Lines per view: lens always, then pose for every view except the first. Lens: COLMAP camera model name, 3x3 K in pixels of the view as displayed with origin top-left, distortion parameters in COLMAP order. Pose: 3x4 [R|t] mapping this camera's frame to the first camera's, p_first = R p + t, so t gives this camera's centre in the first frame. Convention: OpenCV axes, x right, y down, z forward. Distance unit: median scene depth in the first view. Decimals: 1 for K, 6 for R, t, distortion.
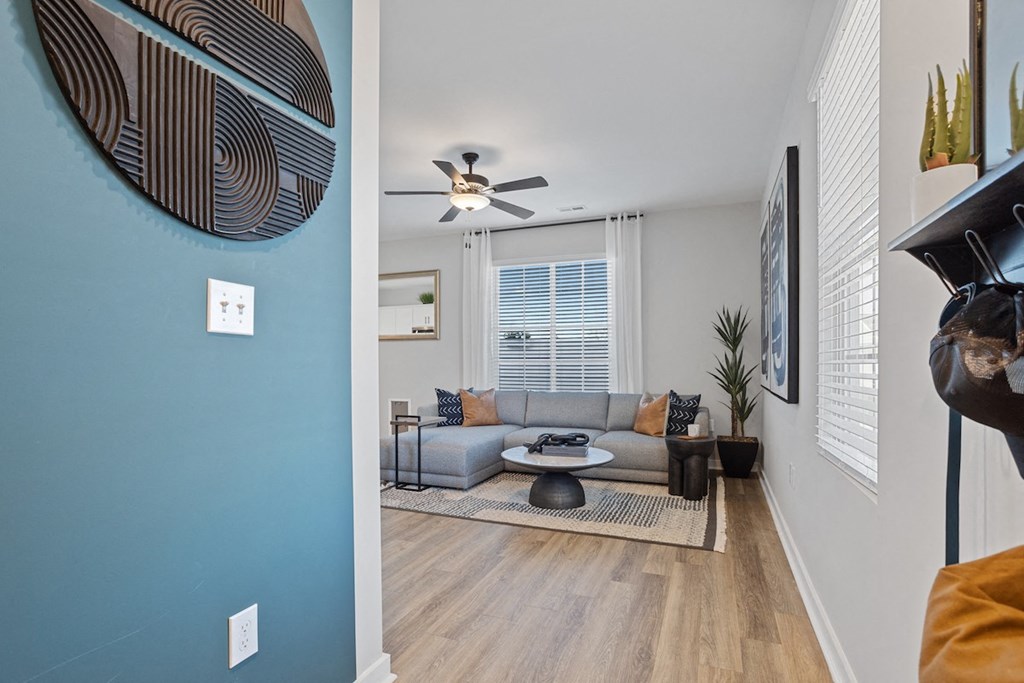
lens RADIAL K [[519.6, 0, 513.9], [0, 519.6, 353.2], [0, 0, 1]] dist [-0.002690, 0.000388]
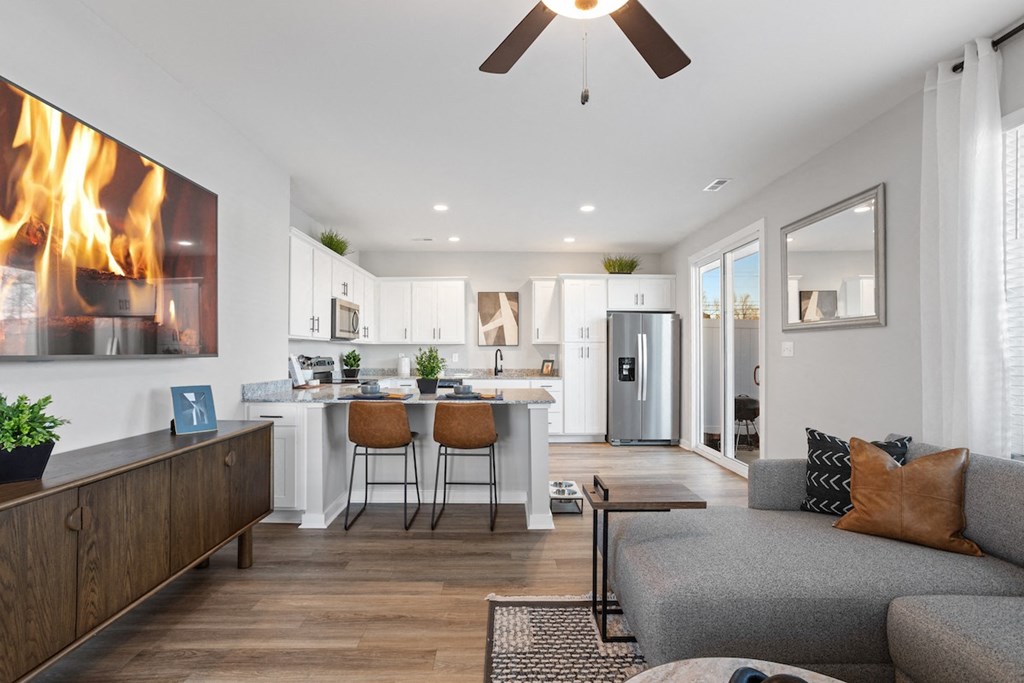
lens RADIAL K [[519.6, 0, 513.9], [0, 519.6, 353.2], [0, 0, 1]] dist [-0.002690, 0.000388]
pose [[0.392002, 0.004933, -0.919951, 0.245106], [0.018130, 0.999750, 0.013087, -0.018642], [0.919786, -0.021808, 0.391814, 0.723394]]
